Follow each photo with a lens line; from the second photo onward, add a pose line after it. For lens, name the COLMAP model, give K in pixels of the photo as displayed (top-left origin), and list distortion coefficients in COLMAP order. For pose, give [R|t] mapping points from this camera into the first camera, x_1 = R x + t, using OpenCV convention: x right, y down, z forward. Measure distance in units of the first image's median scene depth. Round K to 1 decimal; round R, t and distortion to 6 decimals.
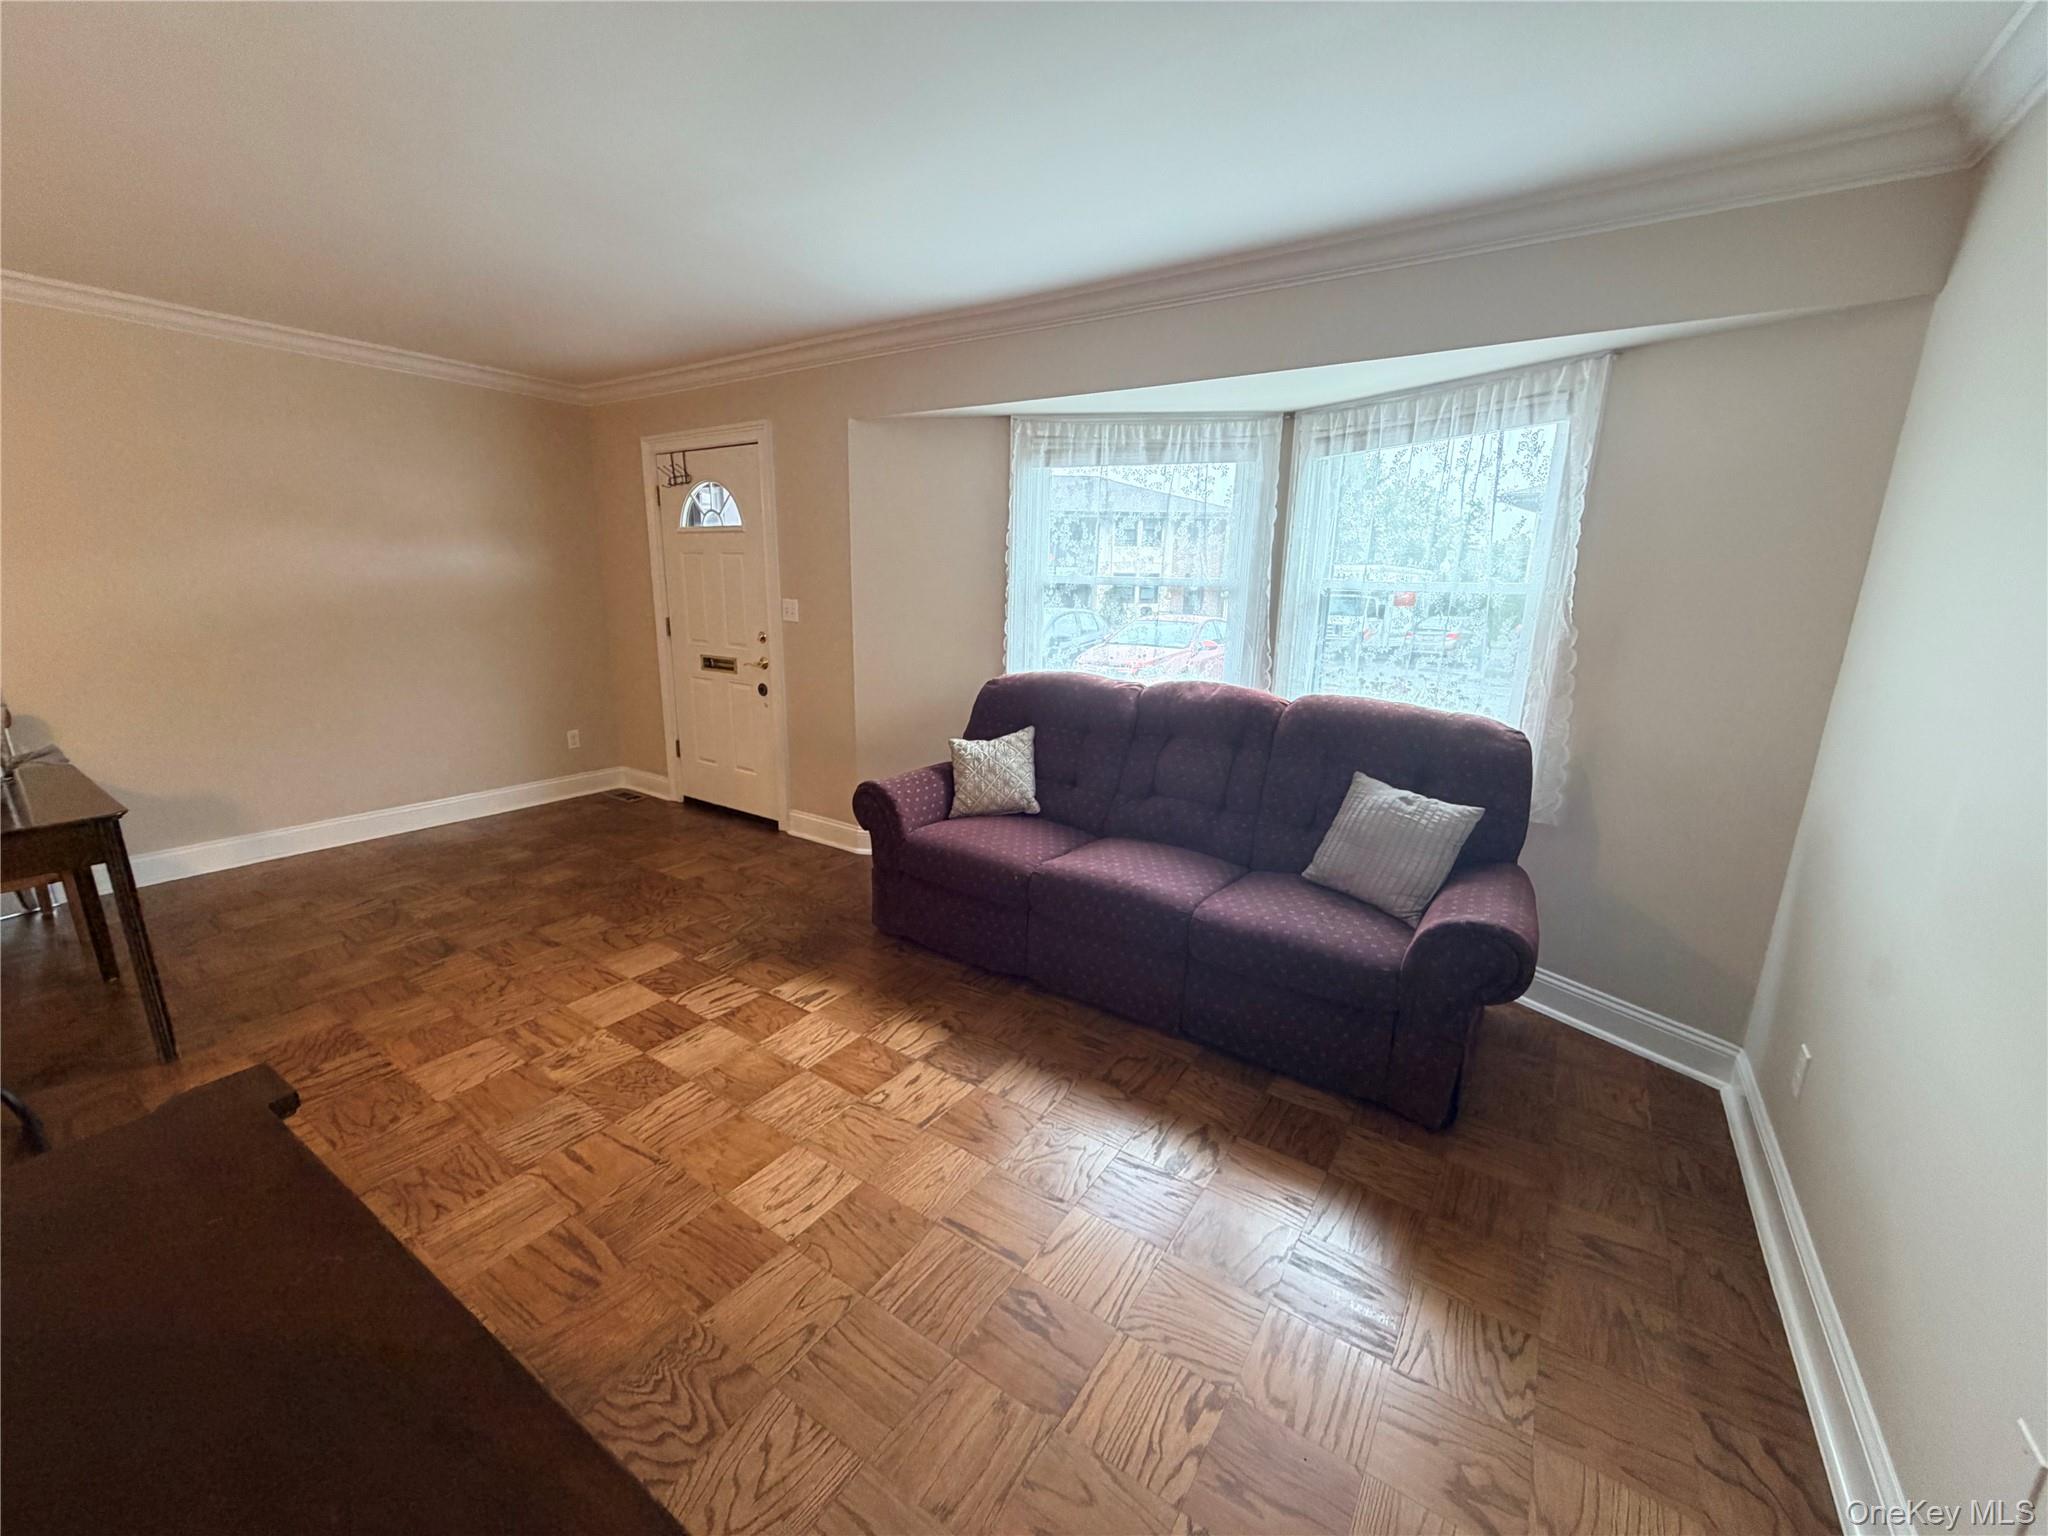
lens RADIAL K [[814.8, 0, 1018.4], [0, 814.8, 771.1], [0, 0, 1]] dist [-0.000447, 0.000051]
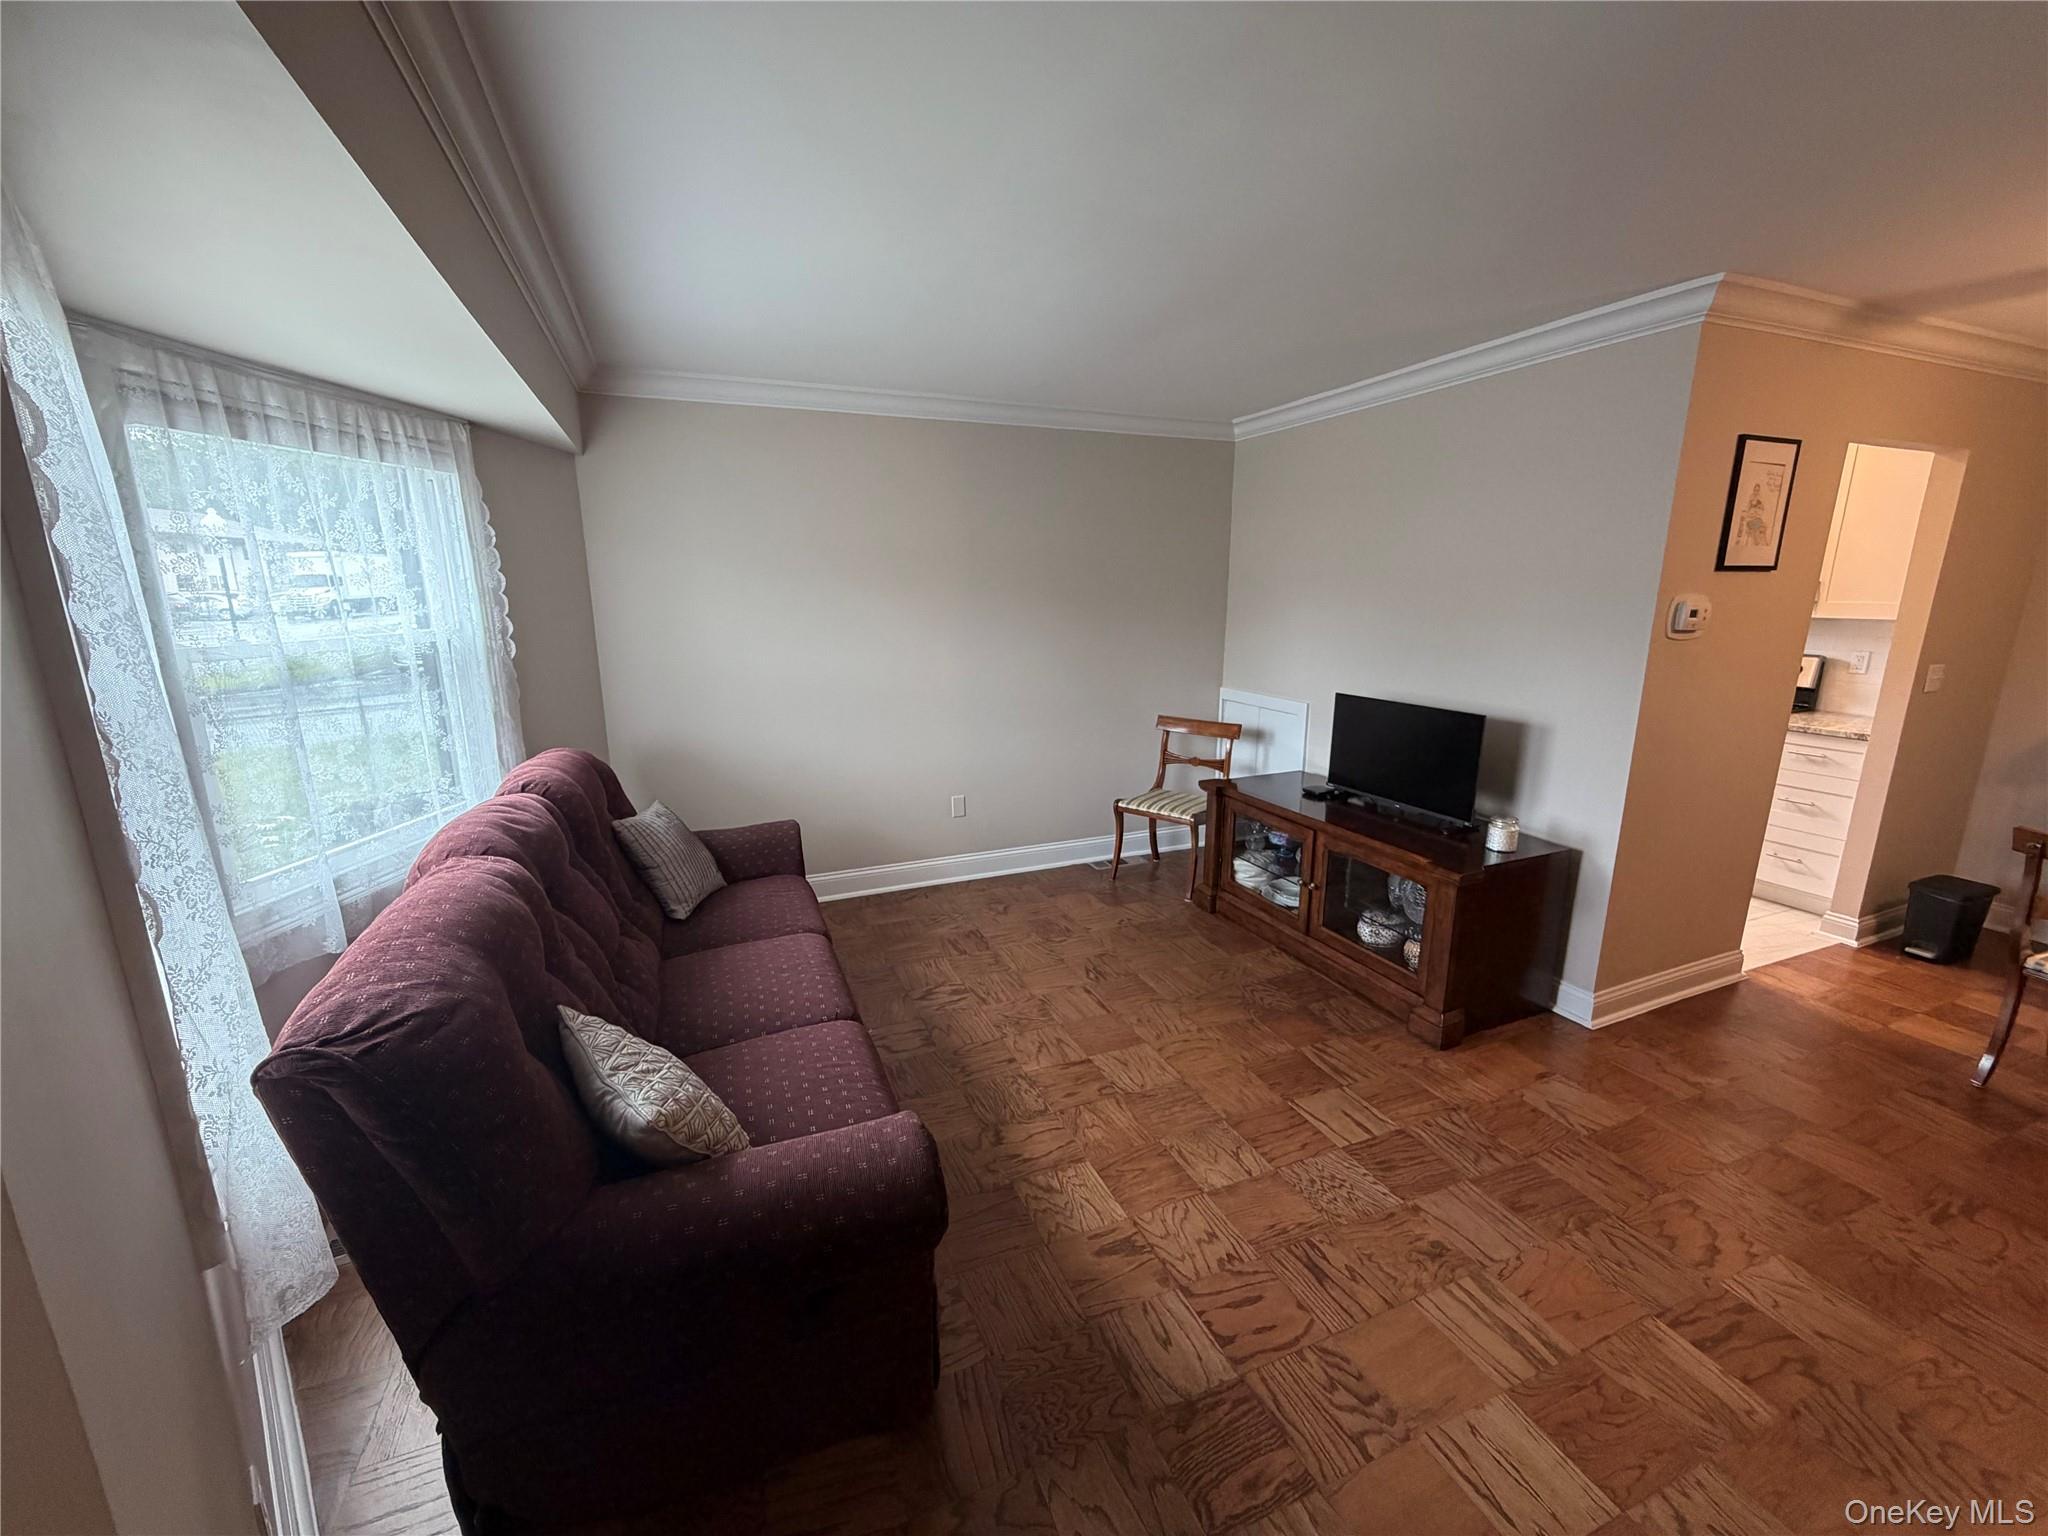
lens RADIAL K [[814.8, 0, 1018.4], [0, 814.8, 771.1], [0, 0, 1]] dist [-0.000447, 0.000051]
pose [[-0.829532, -0.138929, 0.540903, -0.427676], [0.120418, 0.901281, 0.416164, -0.336940], [-0.545322, 0.410355, -0.730912, 1.182346]]
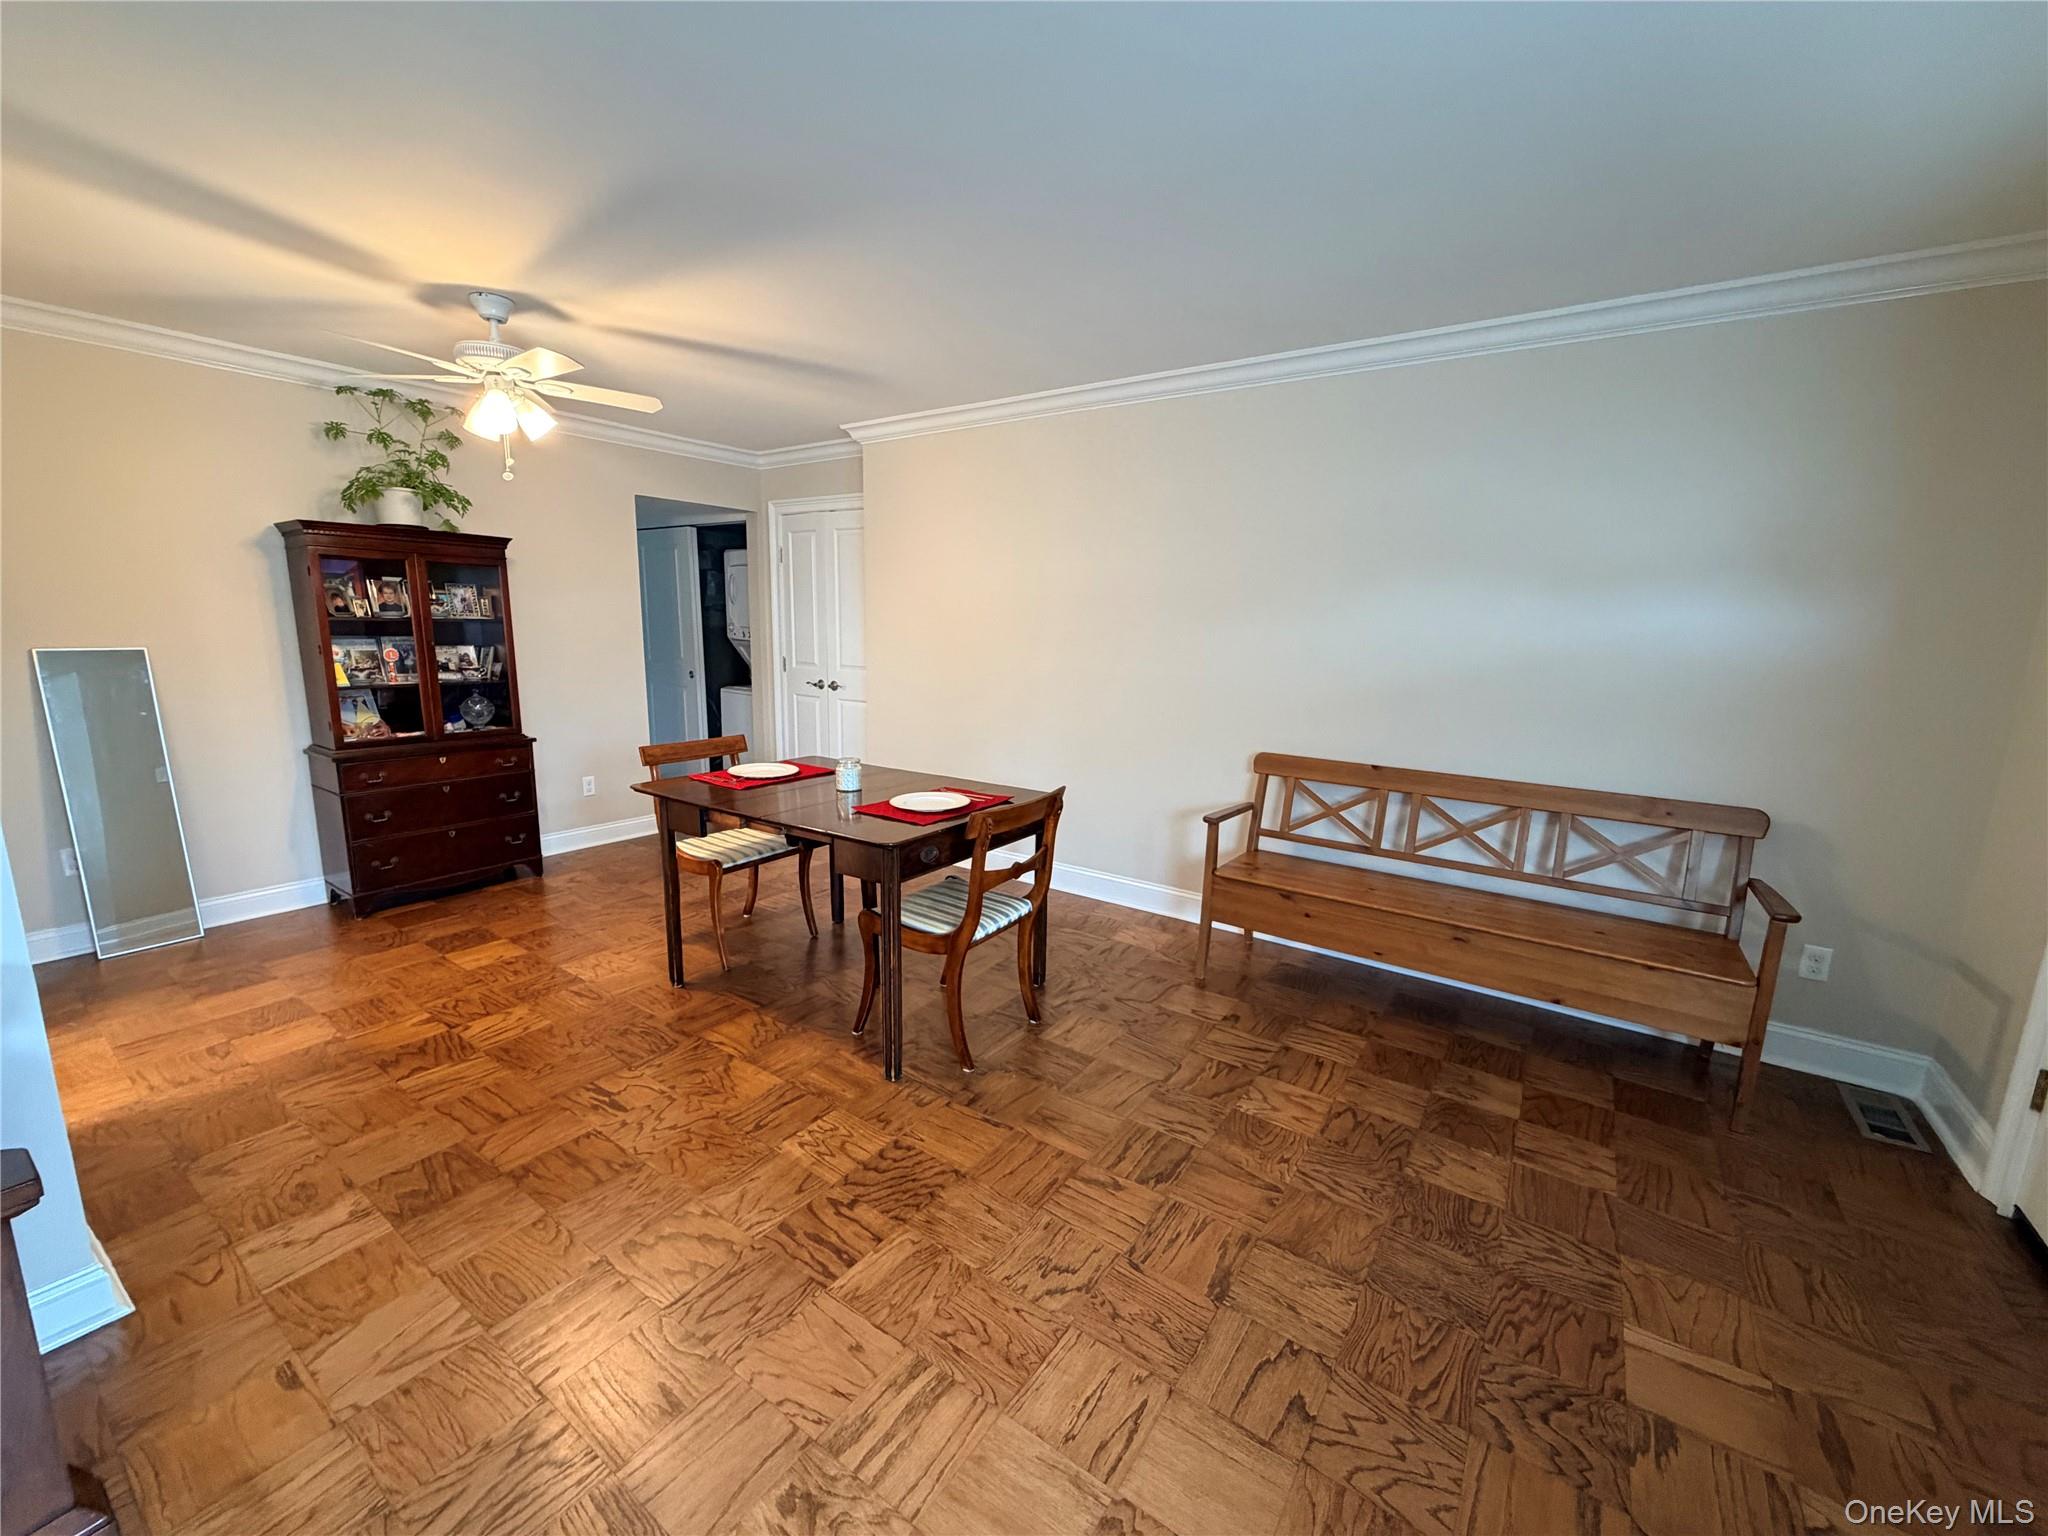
lens RADIAL K [[814.8, 0, 1018.4], [0, 814.8, 771.1], [0, 0, 1]] dist [-0.000447, 0.000051]
pose [[-0.014045, 0.165645, -0.986085, -0.080319], [-0.256797, 0.952507, 0.163662, -0.168142], [0.966363, 0.255522, 0.029159, 0.726823]]
